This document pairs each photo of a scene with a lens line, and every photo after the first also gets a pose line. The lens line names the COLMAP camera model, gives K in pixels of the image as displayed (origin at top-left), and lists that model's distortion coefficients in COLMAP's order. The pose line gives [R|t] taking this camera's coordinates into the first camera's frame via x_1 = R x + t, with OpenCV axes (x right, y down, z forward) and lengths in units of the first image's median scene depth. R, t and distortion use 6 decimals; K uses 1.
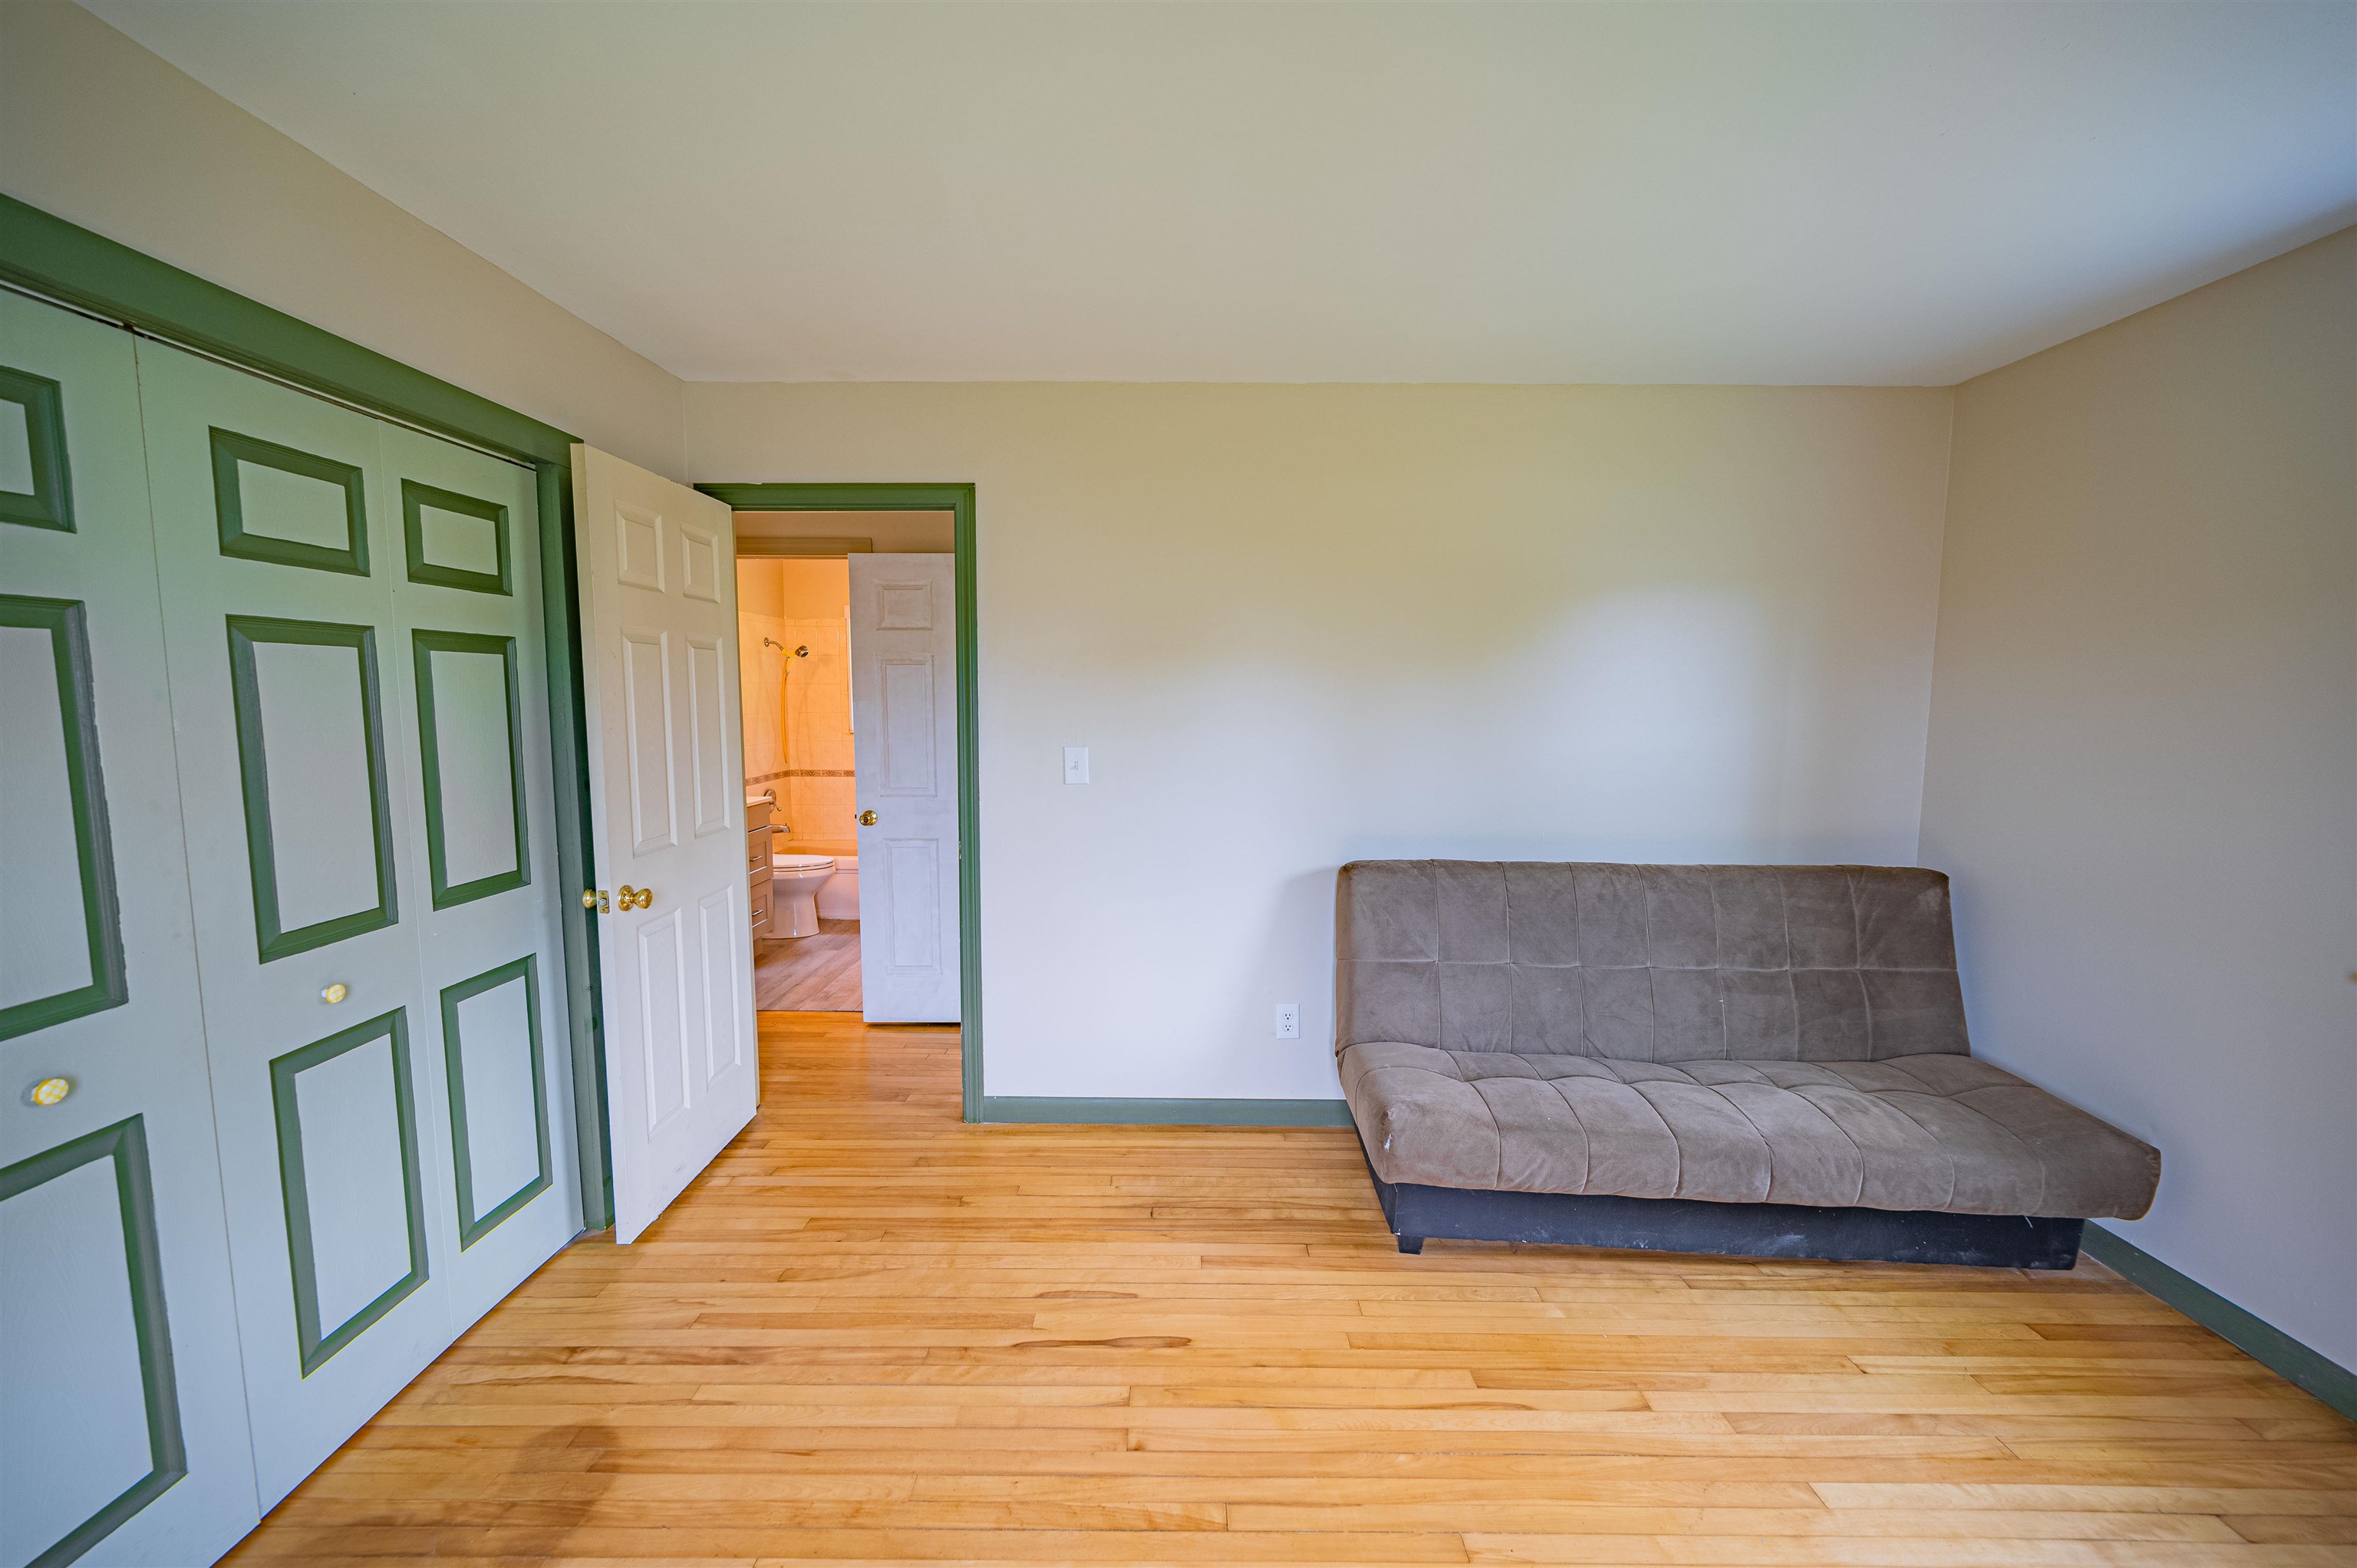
lens RADIAL K [[935.3, 0, 1172.8], [0, 935.3, 792.6], [0, 0, 1]] dist [-0.000393, 0.000205]
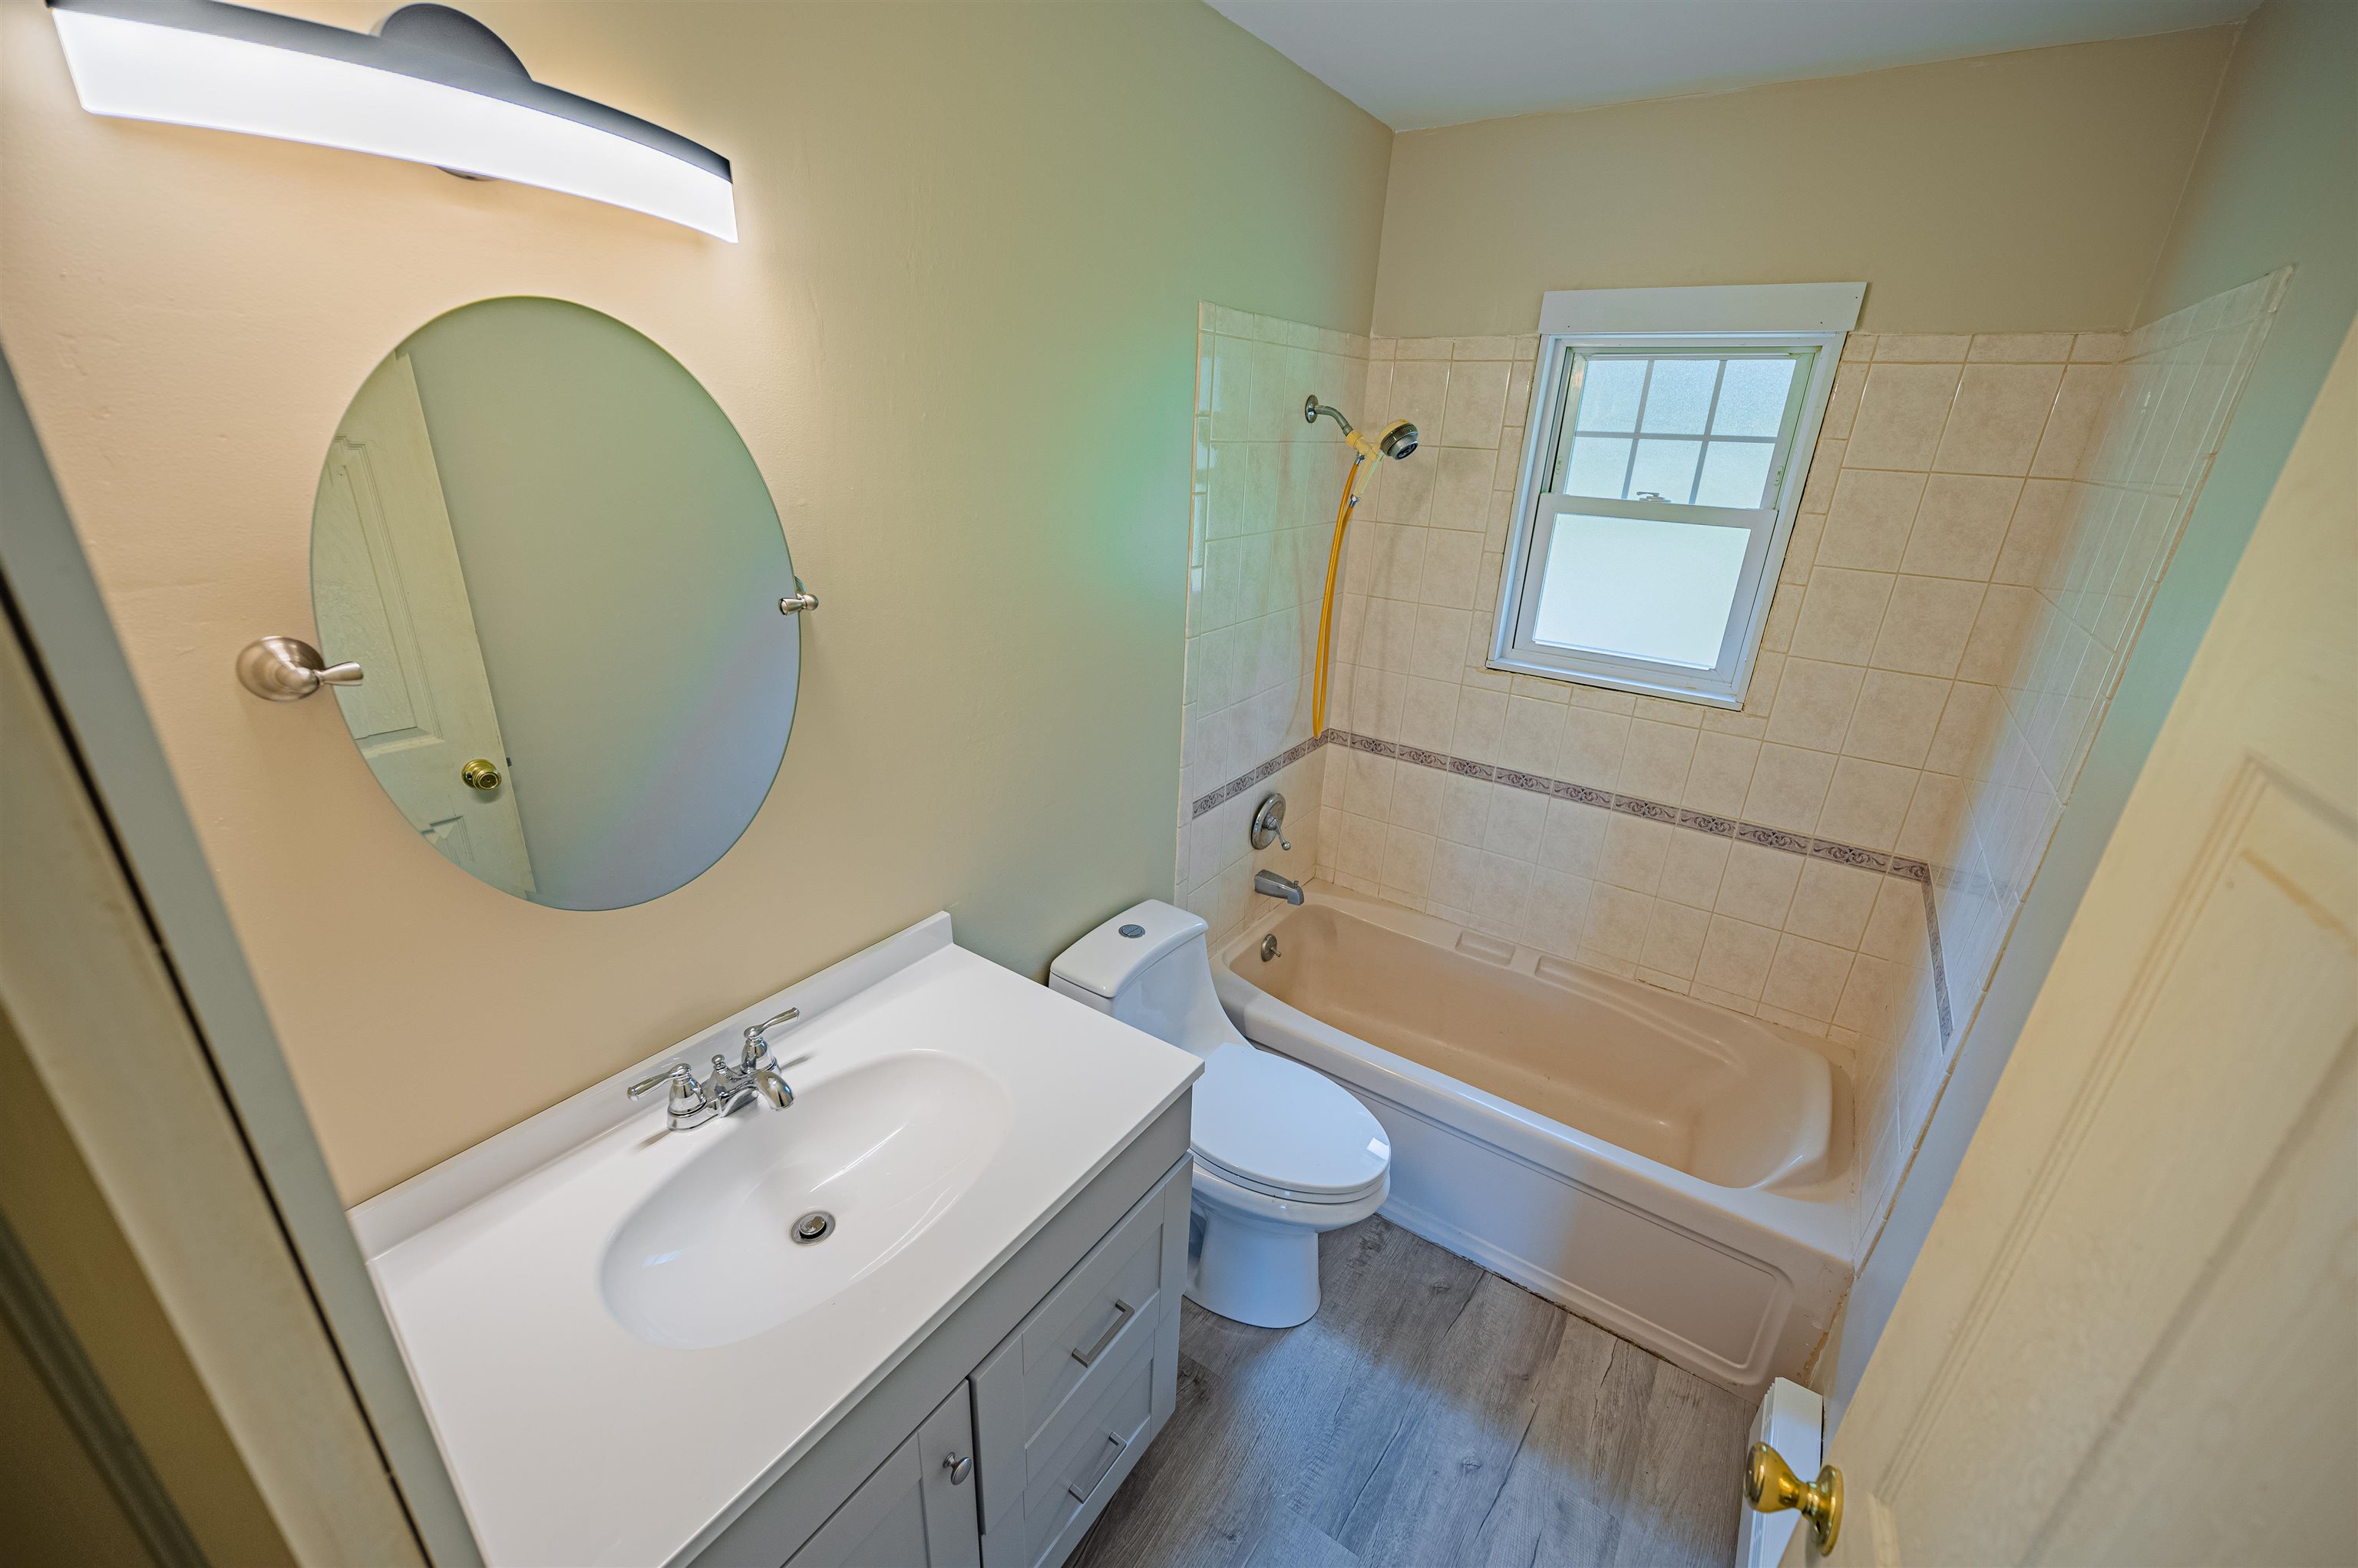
lens RADIAL K [[935.7, 0, 1173.3], [0, 935.7, 792.6], [0, 0, 1]] dist [-0.000393, 0.000205]
pose [[0.829921, 0.232682, -0.507040, -0.248663], [-0.092338, 0.953625, 0.286482, -0.112482], [0.550185, -0.190939, 0.812920, 0.617893]]
